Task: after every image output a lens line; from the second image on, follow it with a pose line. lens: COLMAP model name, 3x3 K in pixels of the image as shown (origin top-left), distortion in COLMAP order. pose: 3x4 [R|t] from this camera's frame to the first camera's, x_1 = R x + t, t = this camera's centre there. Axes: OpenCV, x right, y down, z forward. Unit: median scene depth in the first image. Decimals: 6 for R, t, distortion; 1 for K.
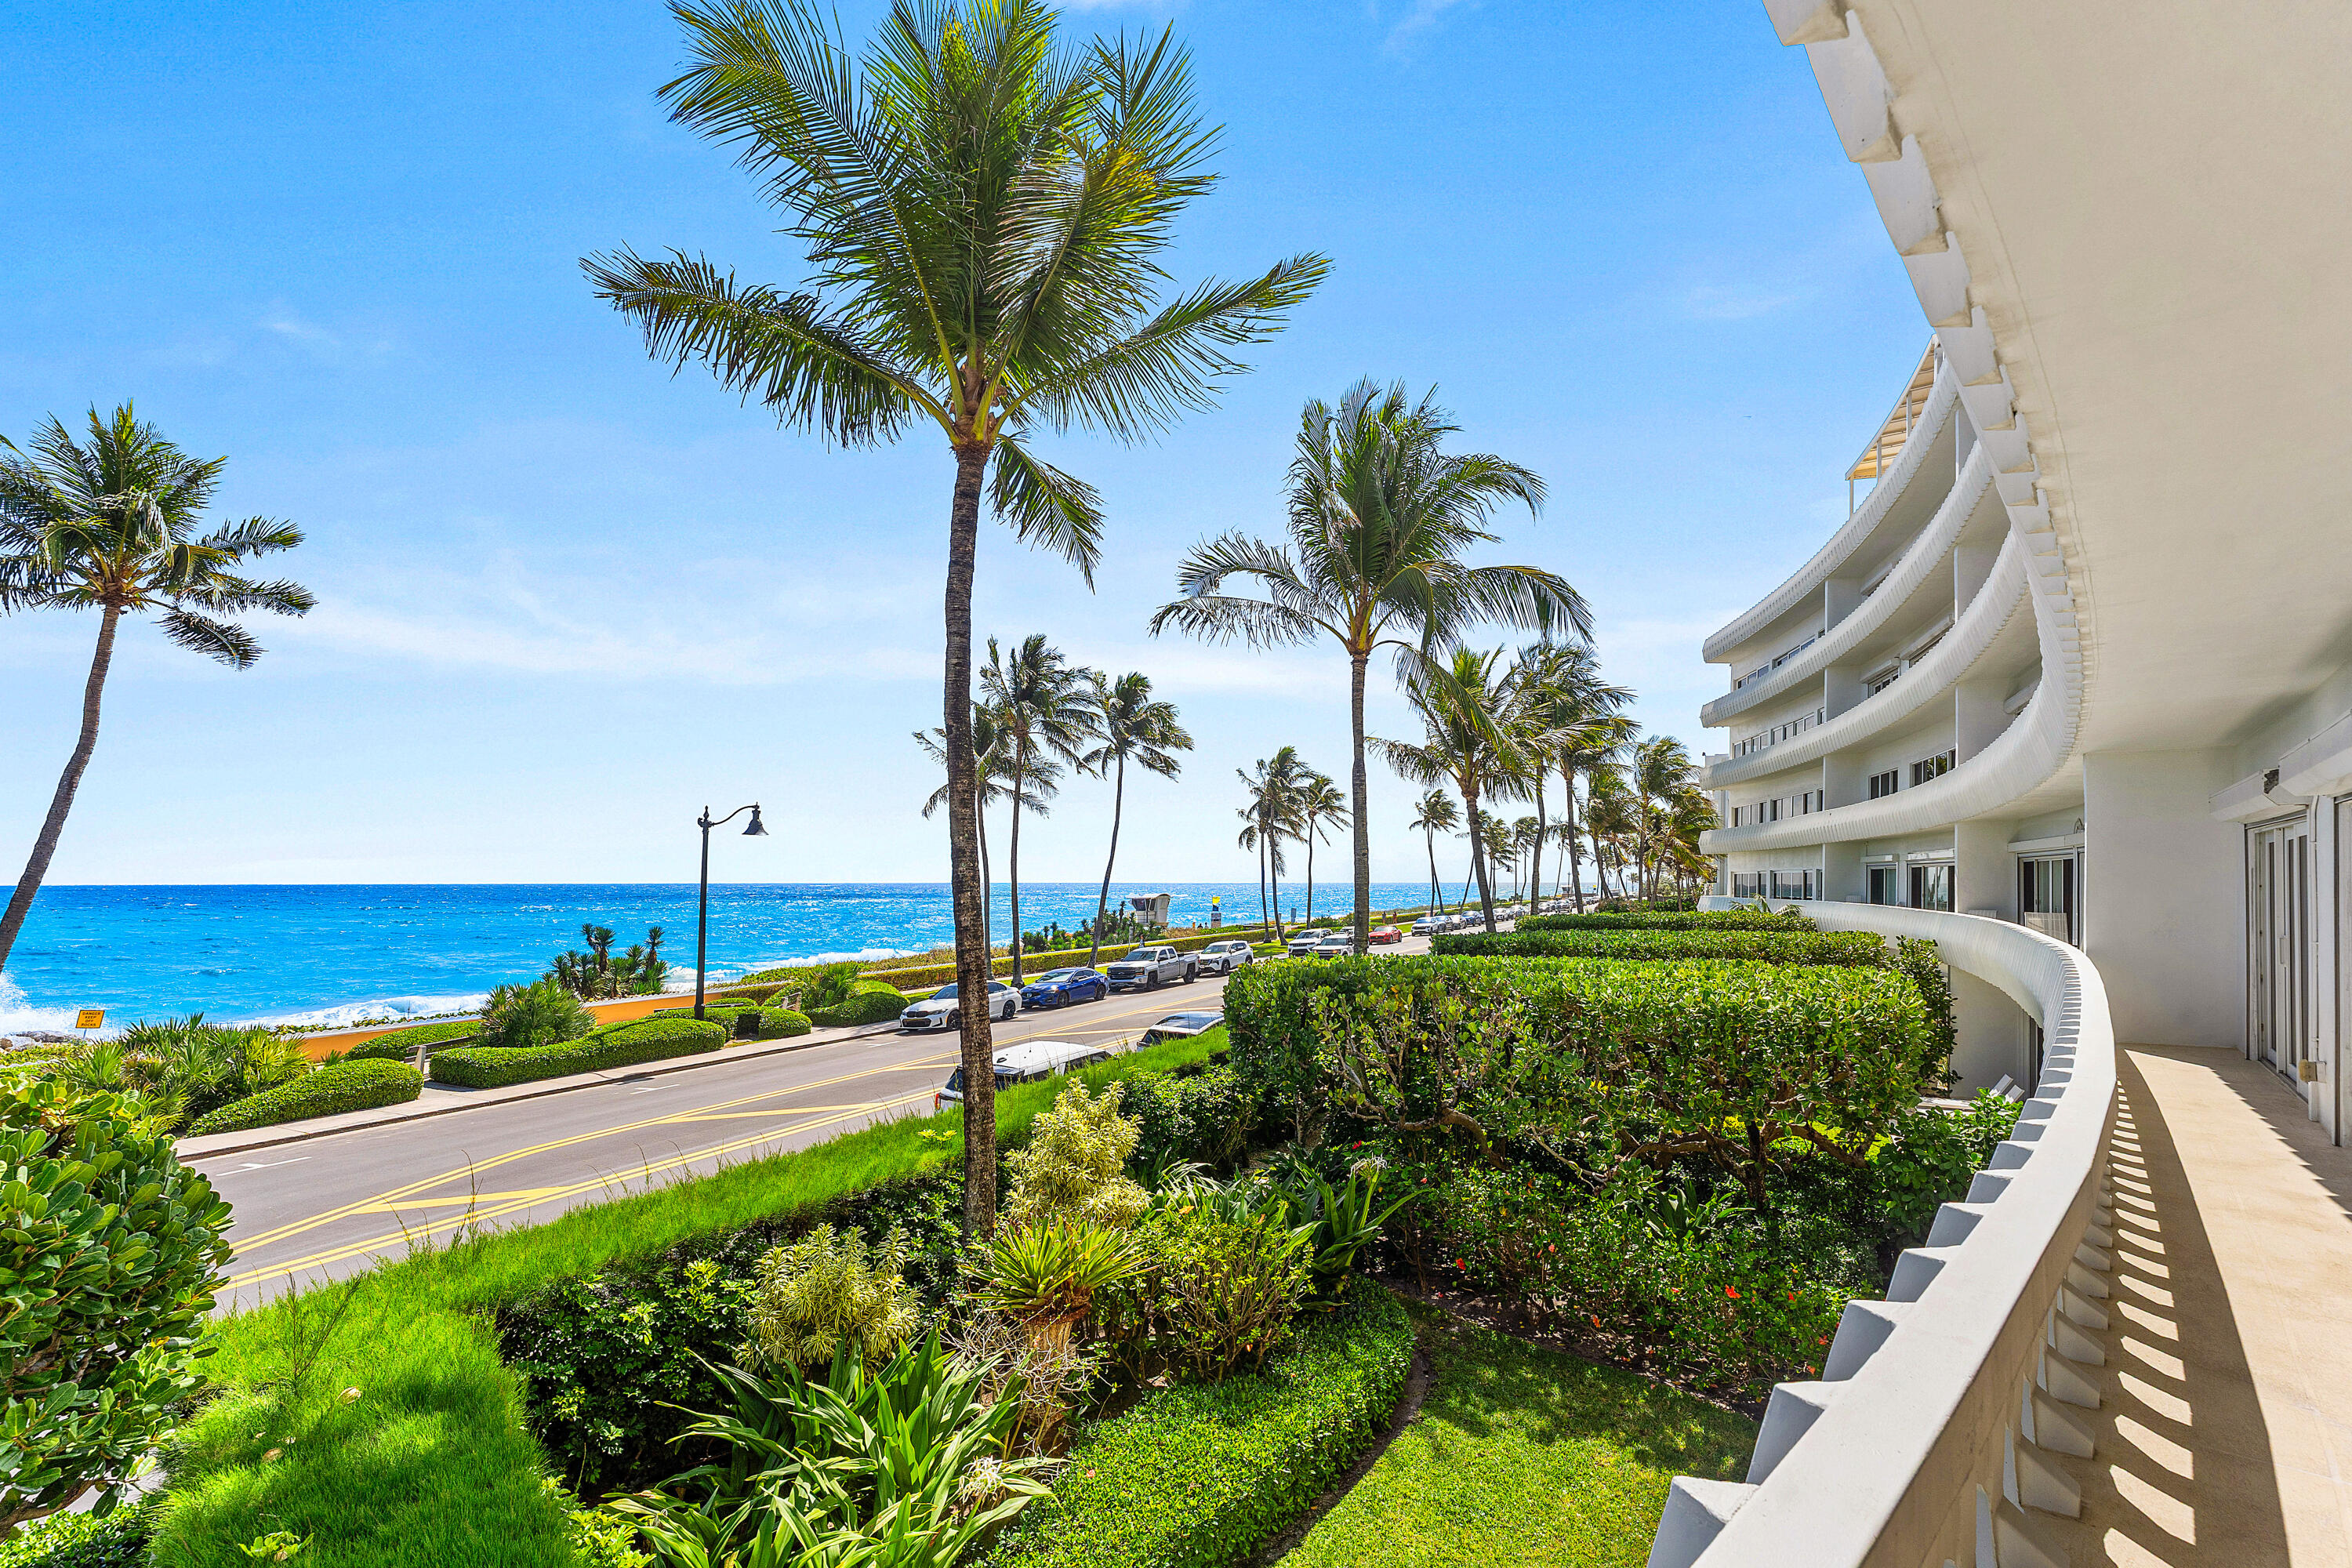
lens RADIAL K [[1012.7, 0, 1233.8], [0, 1012.7, 853.7], [0, 0, 1]] dist [0.000860, -0.002126]
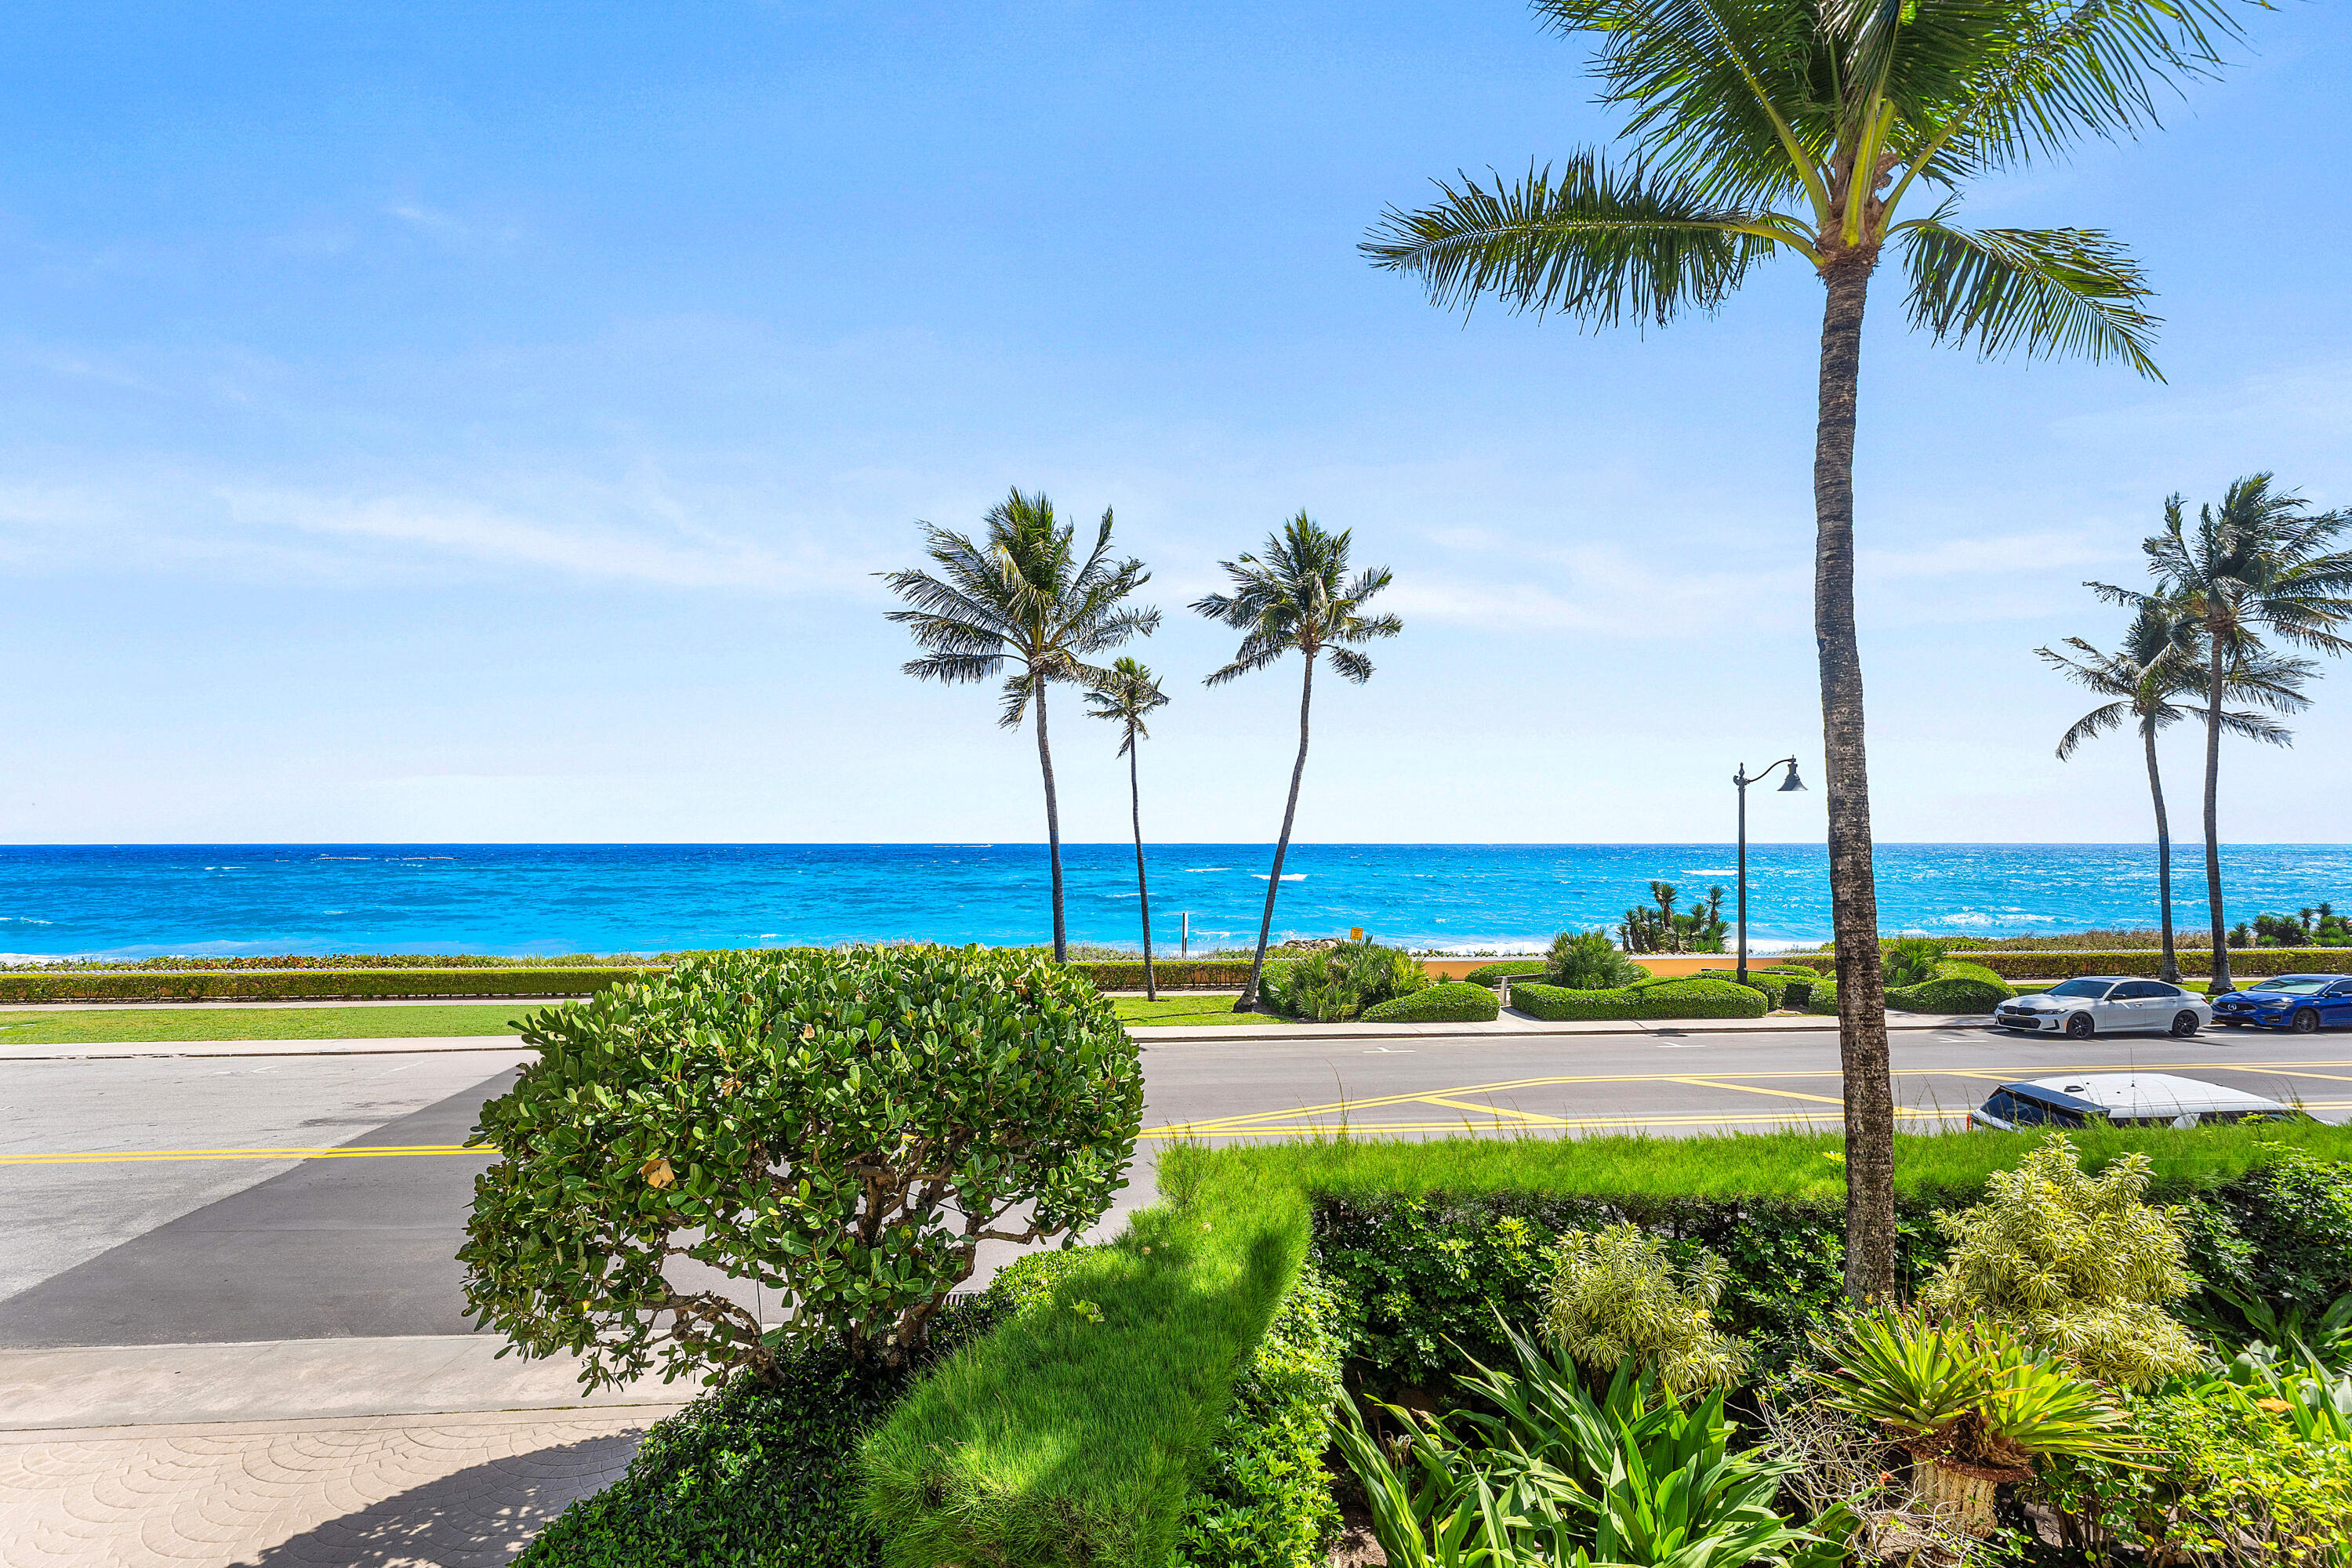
lens RADIAL K [[1012.7, 0, 1158.2], [0, 1012.7, 859.4], [0, 0, 1]] dist [0.000860, -0.002126]
pose [[0.501107, 0.016460, -0.865229, 0.044027], [0.022990, 0.999213, 0.032324, 0.001404], [0.865080, -0.036089, 0.500334, 0.055254]]
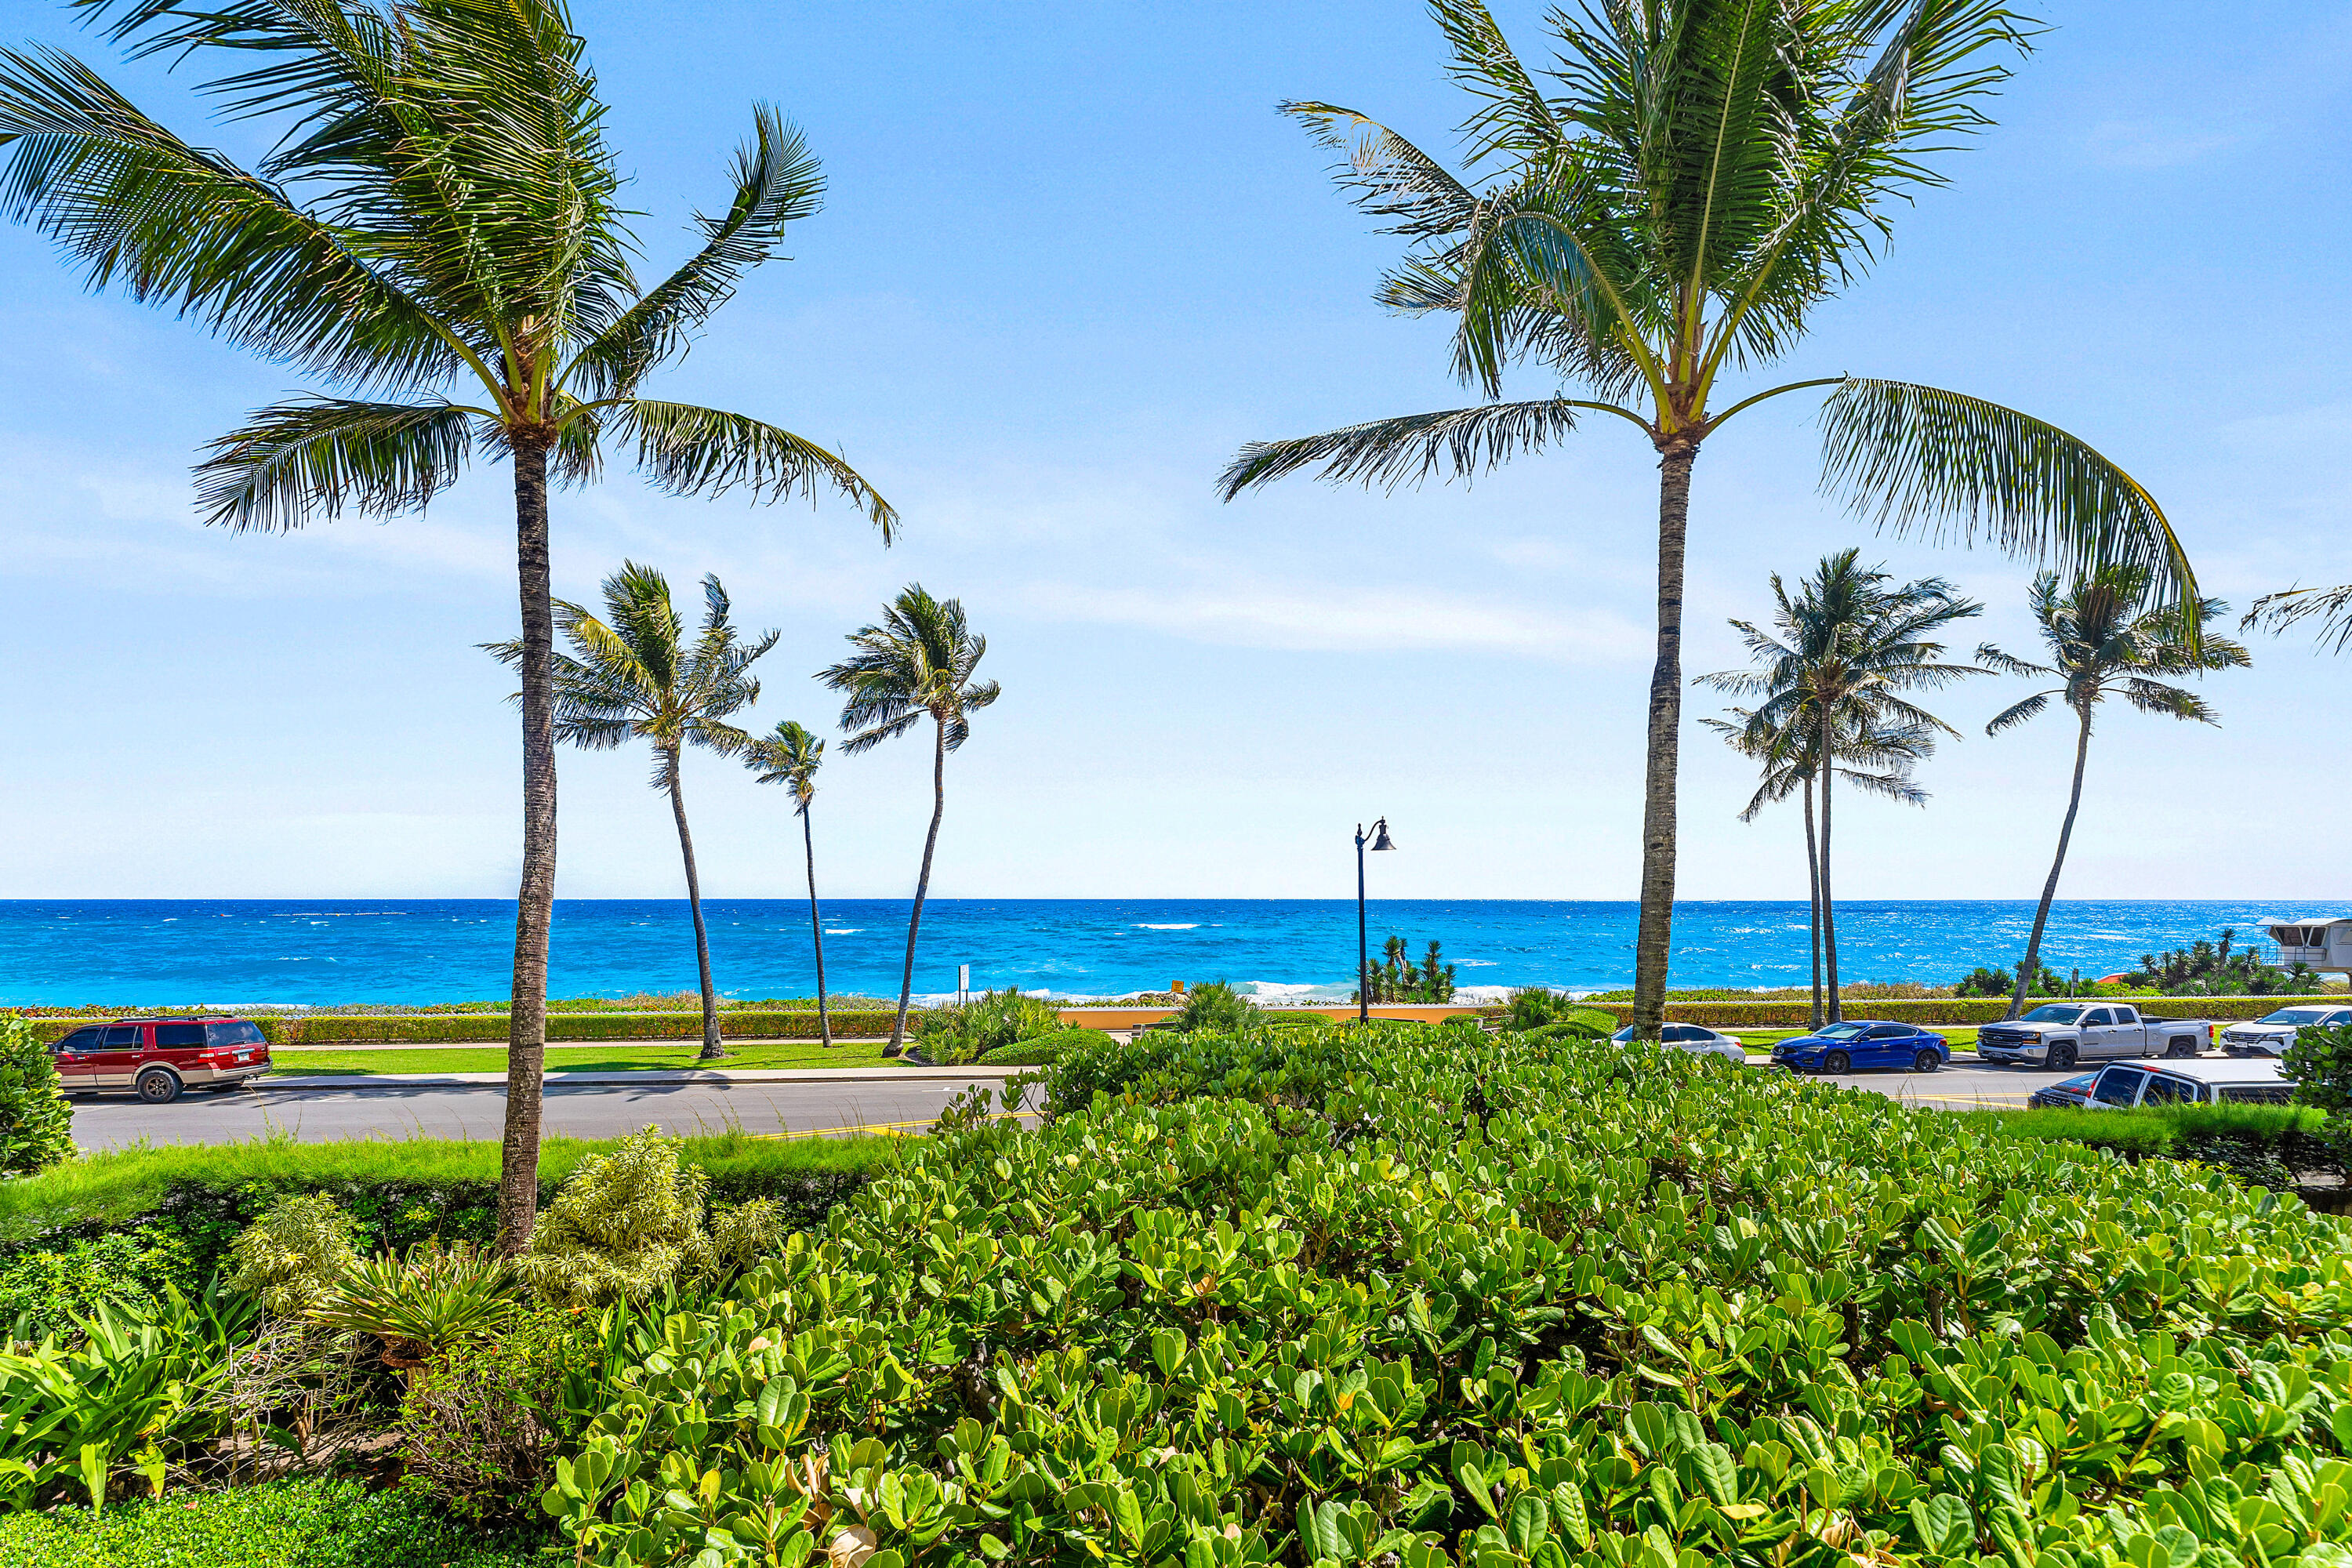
lens RADIAL K [[1012.7, 0, 1195.2], [0, 1012.7, 940.0], [0, 0, 1]] dist [0.000860, -0.002126]
pose [[0.508749, 0.038563, -0.860051, 0.421267], [0.022383, 0.998066, 0.057992, 0.011526], [0.860624, -0.048754, 0.506902, 0.517966]]
